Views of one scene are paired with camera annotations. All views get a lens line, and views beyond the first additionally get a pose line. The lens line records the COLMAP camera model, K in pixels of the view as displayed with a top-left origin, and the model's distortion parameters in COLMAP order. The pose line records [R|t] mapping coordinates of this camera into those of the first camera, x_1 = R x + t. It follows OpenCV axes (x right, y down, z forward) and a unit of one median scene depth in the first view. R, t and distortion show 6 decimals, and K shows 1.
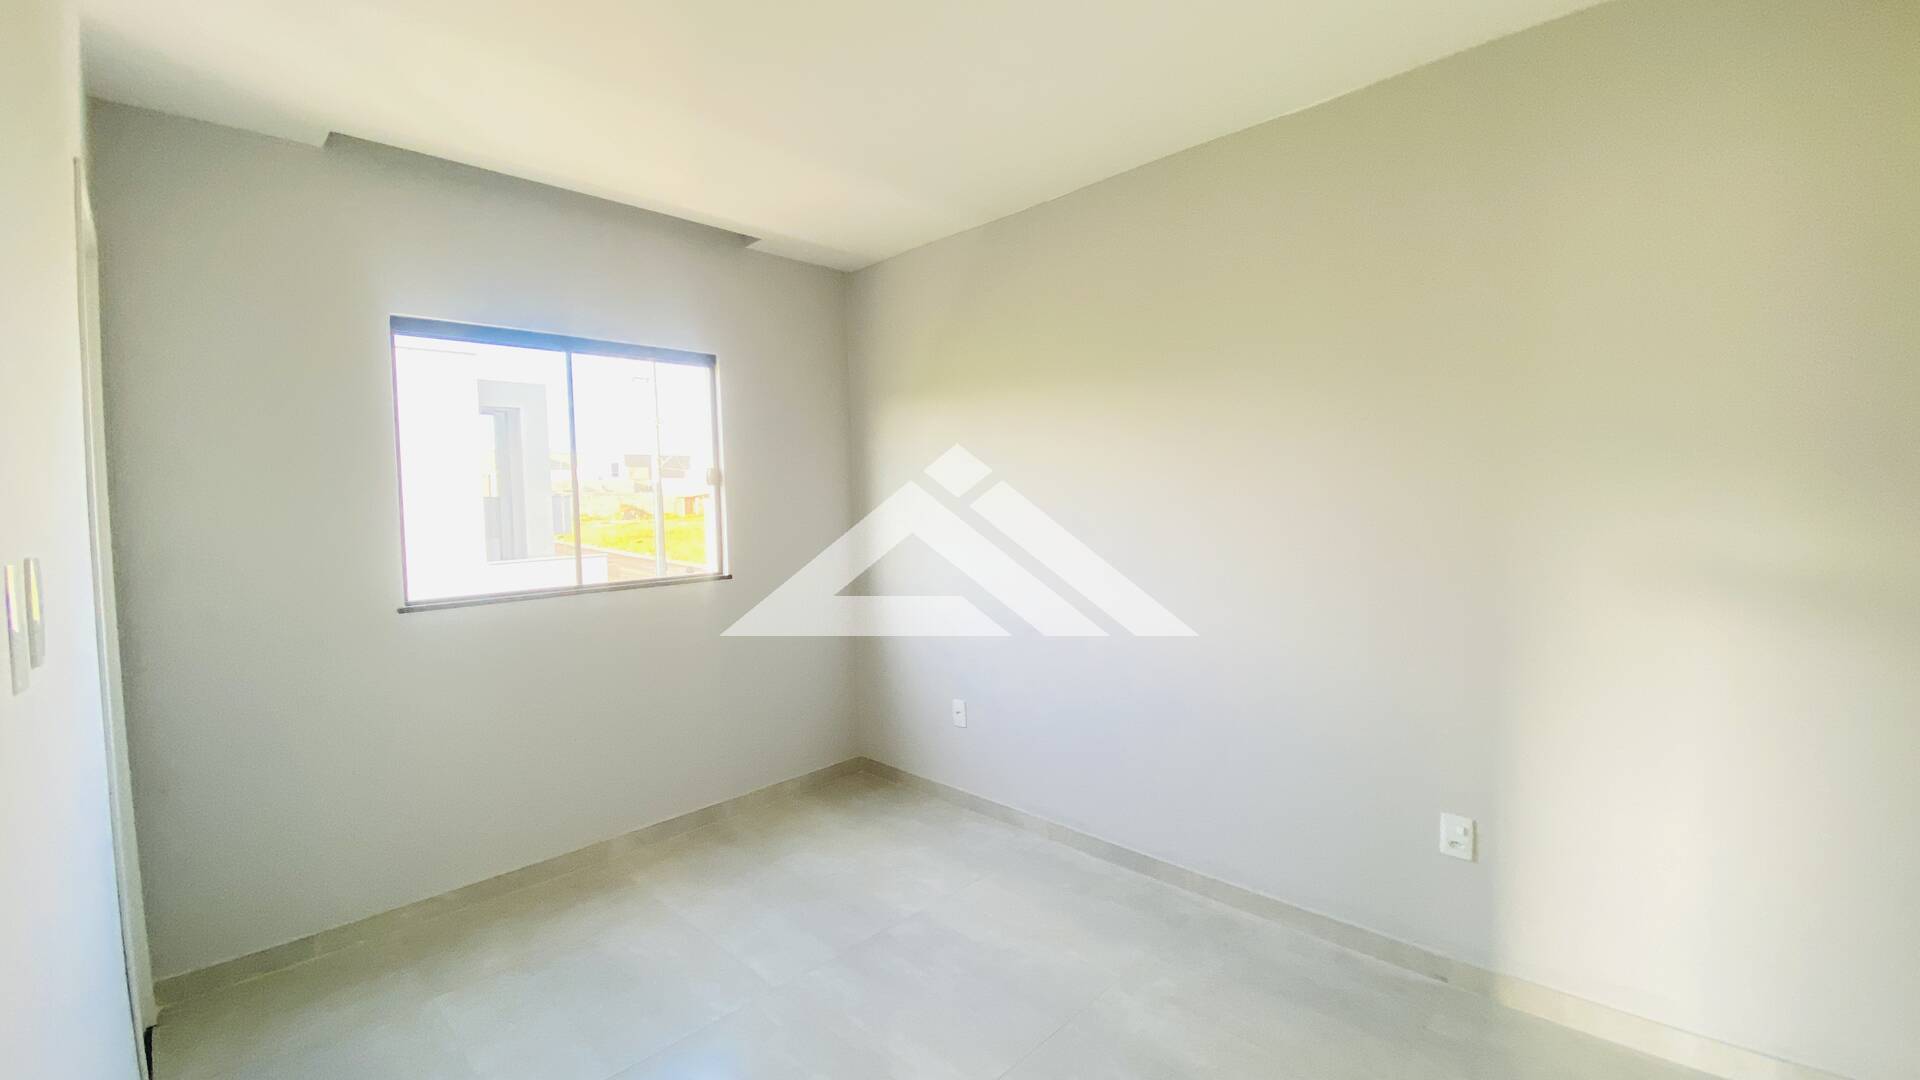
lens RADIAL K [[777.5, 0, 960.0], [0, 777.5, 540.0], [0, 0, 1]] dist [0.002739, -0.013765]
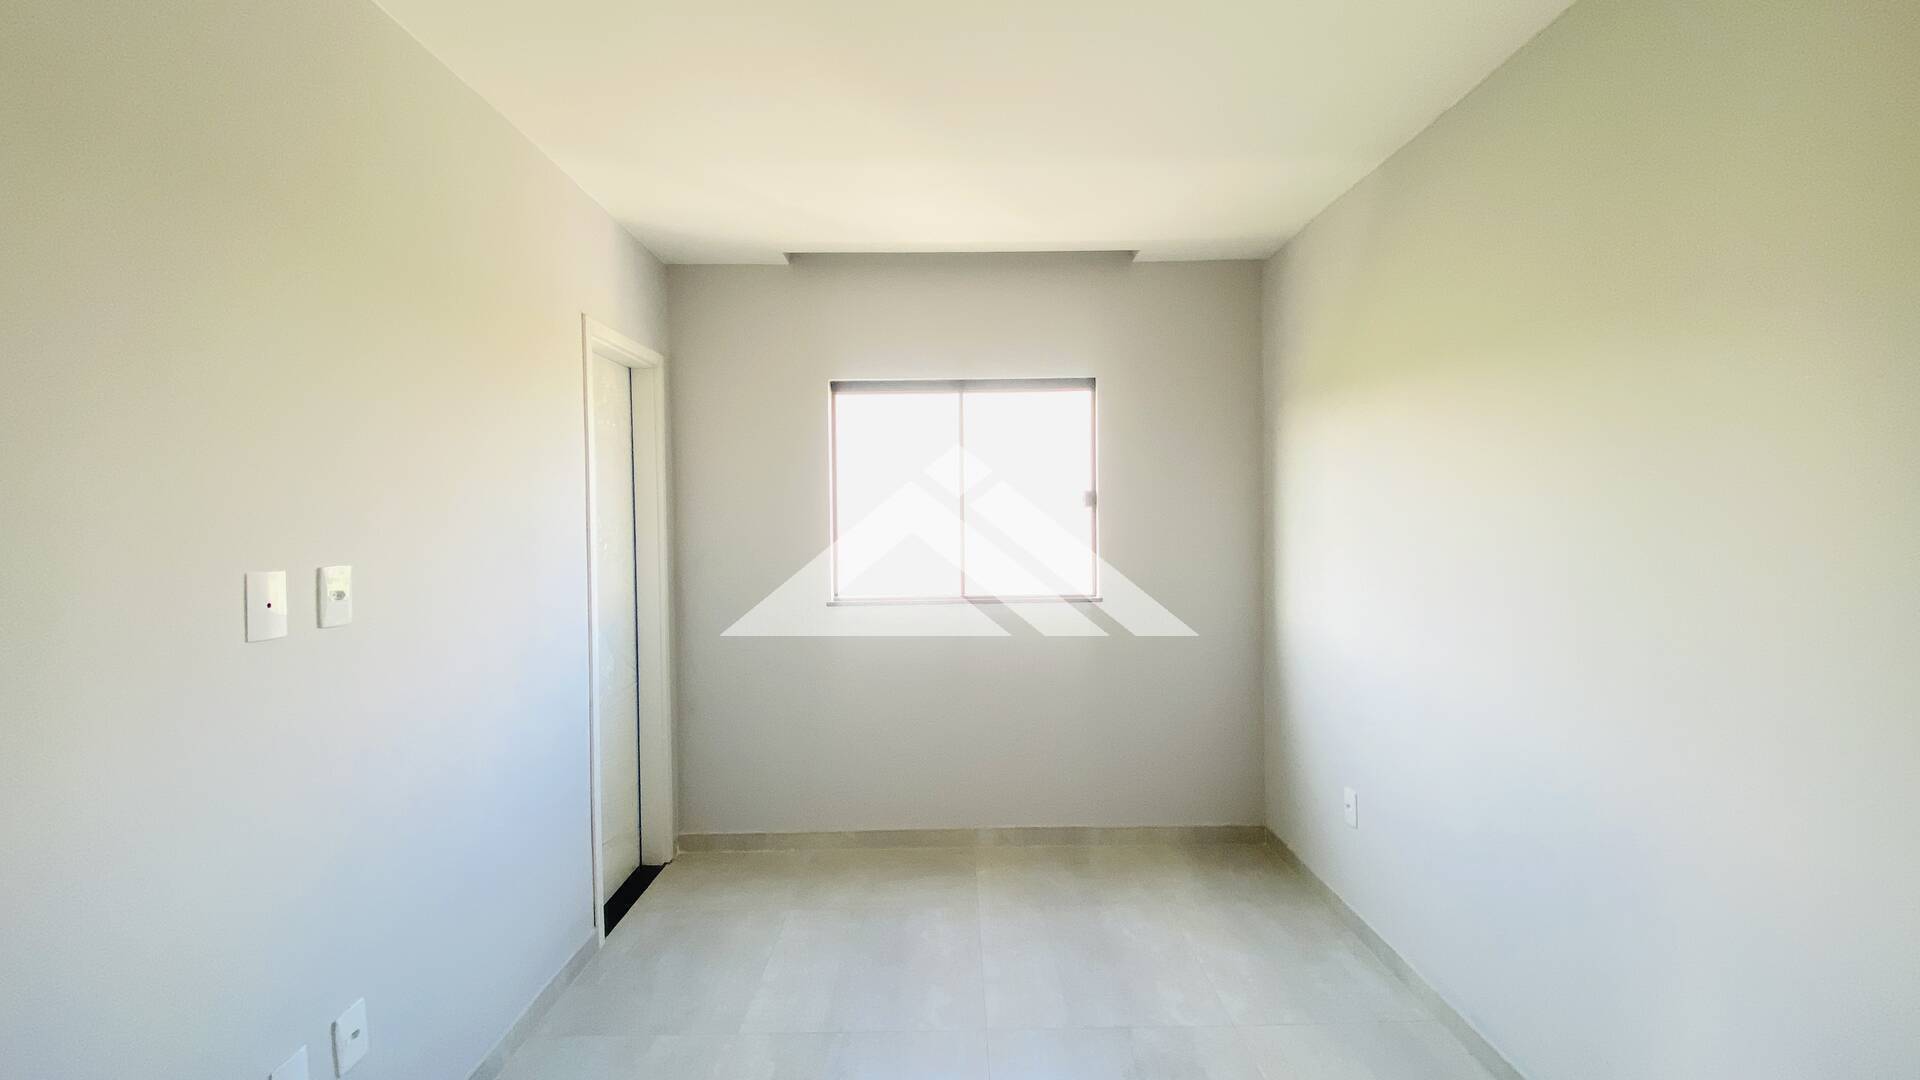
lens RADIAL K [[780.4, 0, 961.8], [0, 780.4, 534.1], [0, 0, 1]] dist [0.046106, -0.045174]
pose [[0.693185, 0.028510, -0.720195, 0.304913], [-0.041676, 0.999131, -0.000562, -0.028841], [0.719554, 0.030405, 0.693771, 0.188056]]
